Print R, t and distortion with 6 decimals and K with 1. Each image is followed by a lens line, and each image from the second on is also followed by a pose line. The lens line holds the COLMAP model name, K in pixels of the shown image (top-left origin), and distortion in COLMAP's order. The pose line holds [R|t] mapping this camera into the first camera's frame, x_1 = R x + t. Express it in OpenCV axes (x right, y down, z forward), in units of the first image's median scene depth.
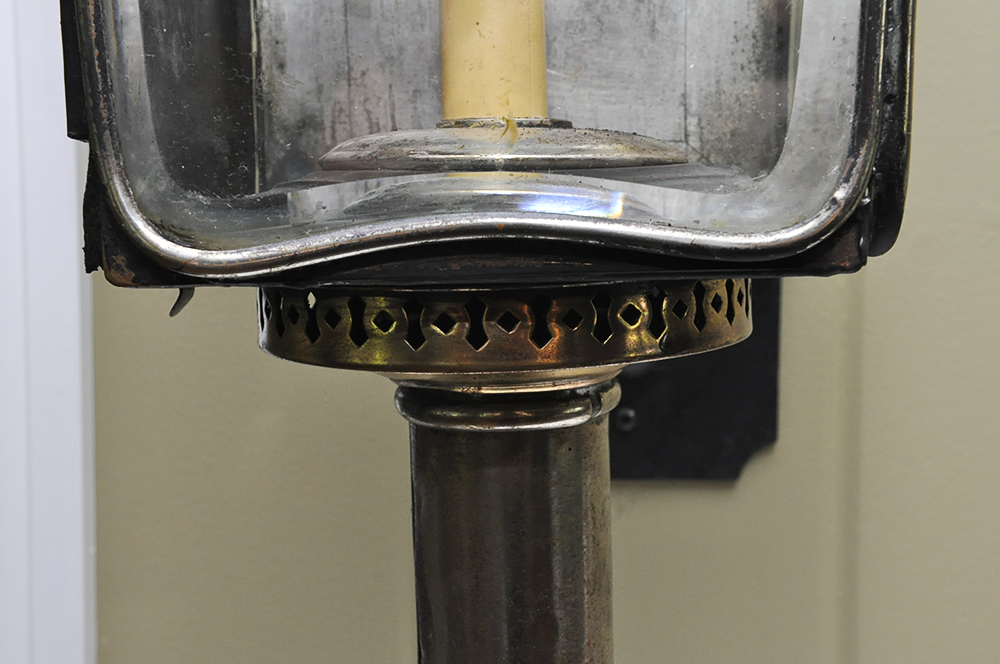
lens RADIAL K [[1606.7, 0, 500.0], [0, 1606.7, 332.0], [0, 0, 1]] dist [0.121005, 0.048219]
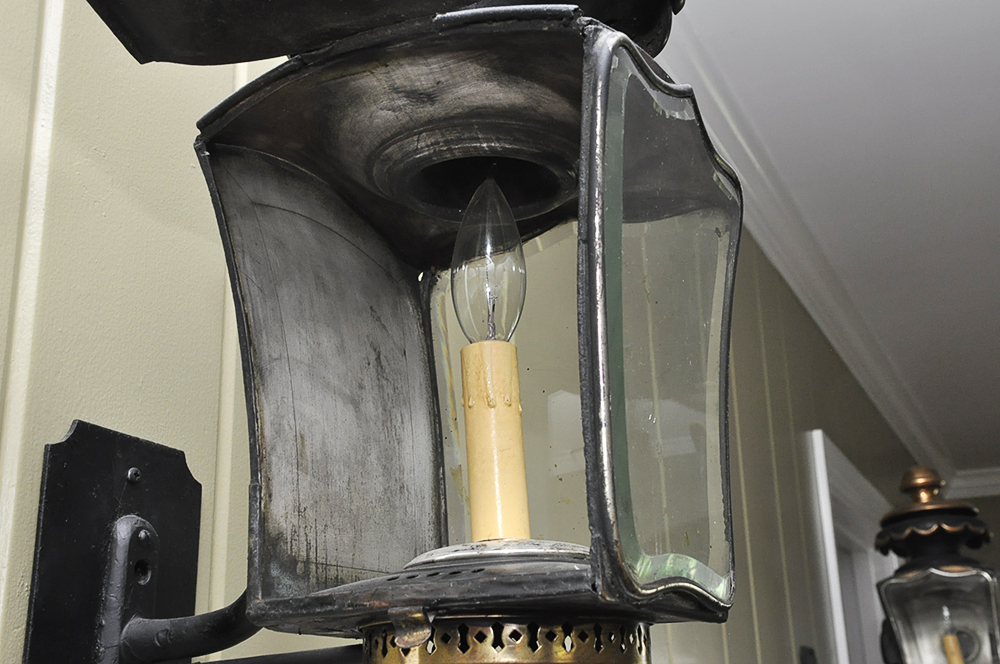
lens RADIAL K [[1260.4, 0, 500.0], [0, 1260.4, 332.0], [0, 0, 1]] dist [0.093155, 0.003143]
pose [[0.387288, 0.283649, 0.877241, -1.402270], [0.108614, 0.930834, -0.348929, 0.150316], [-0.915539, 0.230416, 0.329692, 0.518923]]
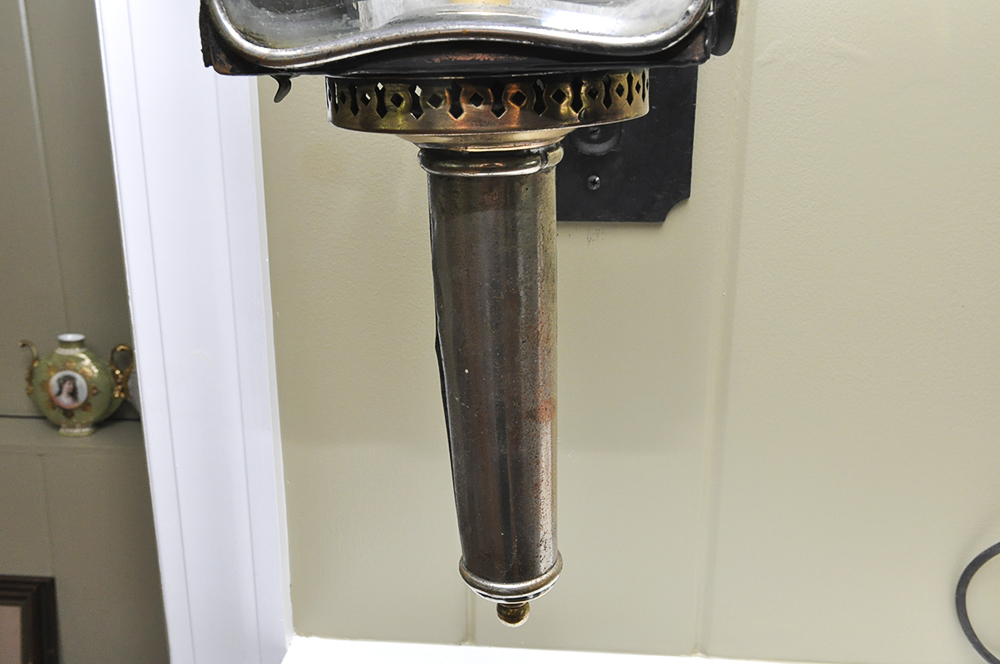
lens RADIAL K [[979.5, 0, 500.0], [0, 979.5, 332.0], [0, 0, 1]] dist [0.001588, 0.008434]
pose [[0.998339, 0.014588, -0.055736, 0.076237], [-0.003830, 0.982079, 0.188431, 0.032088], [0.057486, -0.187904, 0.980504, 0.046558]]
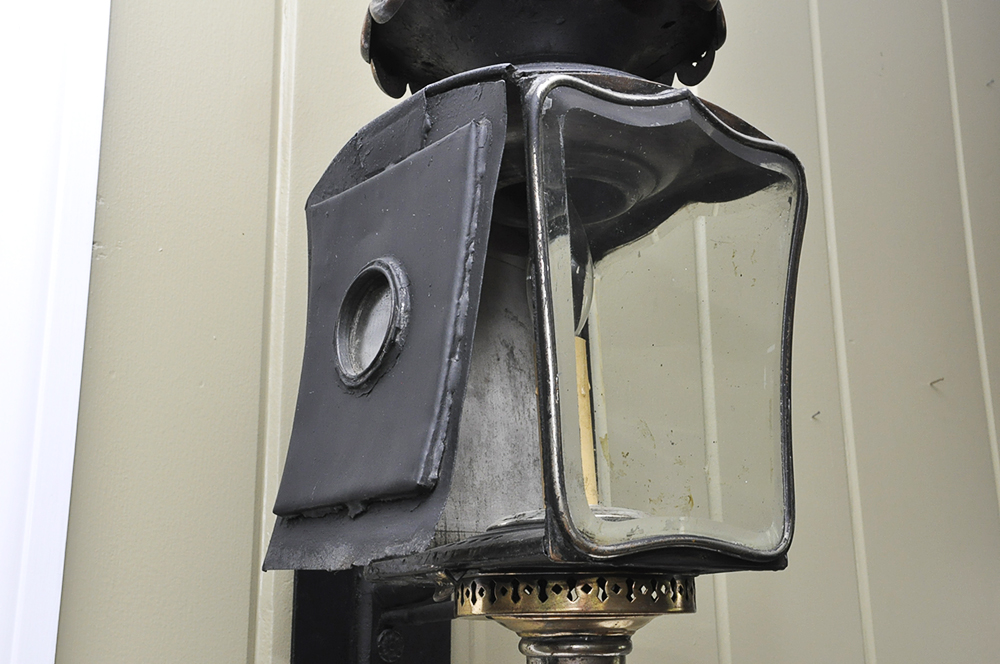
lens RADIAL K [[1260.4, 0, 500.0], [0, 1260.4, 332.0], [0, 0, 1]] dist [0.093155, 0.003143]
pose [[0.758135, 0.171431, 0.629160, -1.240048], [0.067071, 0.939208, -0.336733, 0.216904], [-0.648639, 0.297488, 0.700549, -0.184890]]
